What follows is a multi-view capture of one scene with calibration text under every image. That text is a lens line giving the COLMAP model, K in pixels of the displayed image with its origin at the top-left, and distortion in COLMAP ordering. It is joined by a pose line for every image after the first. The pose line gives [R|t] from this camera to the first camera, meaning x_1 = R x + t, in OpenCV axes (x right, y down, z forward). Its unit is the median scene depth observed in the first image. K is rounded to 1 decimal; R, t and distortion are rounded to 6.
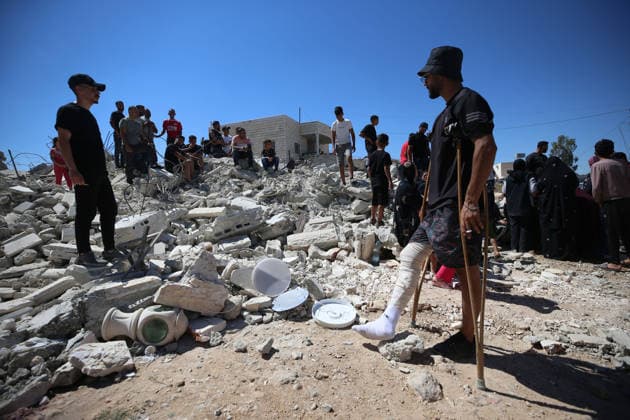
lens RADIAL K [[289.7, 0, 314.7], [0, 289.7, 209.2], [0, 0, 1]] dist [-0.037281, 0.009801]
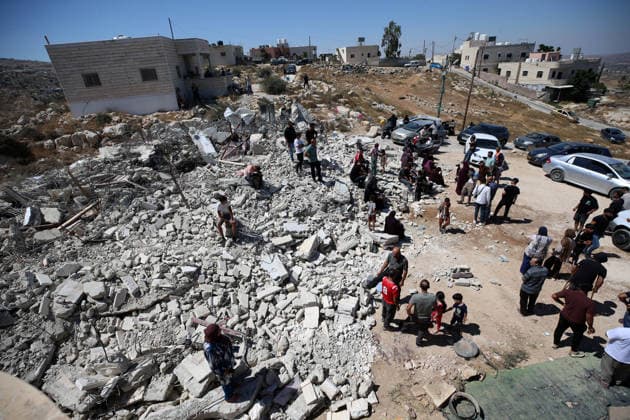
lens RADIAL K [[289.7, 0, 316.7], [0, 289.7, 210.0], [0, 0, 1]] dist [-0.037281, 0.009801]
pose [[0.870351, -0.243426, 0.428057, -0.910702], [0.047449, 0.906684, 0.419134, -0.900075], [-0.490140, -0.344483, 0.800684, -0.471196]]
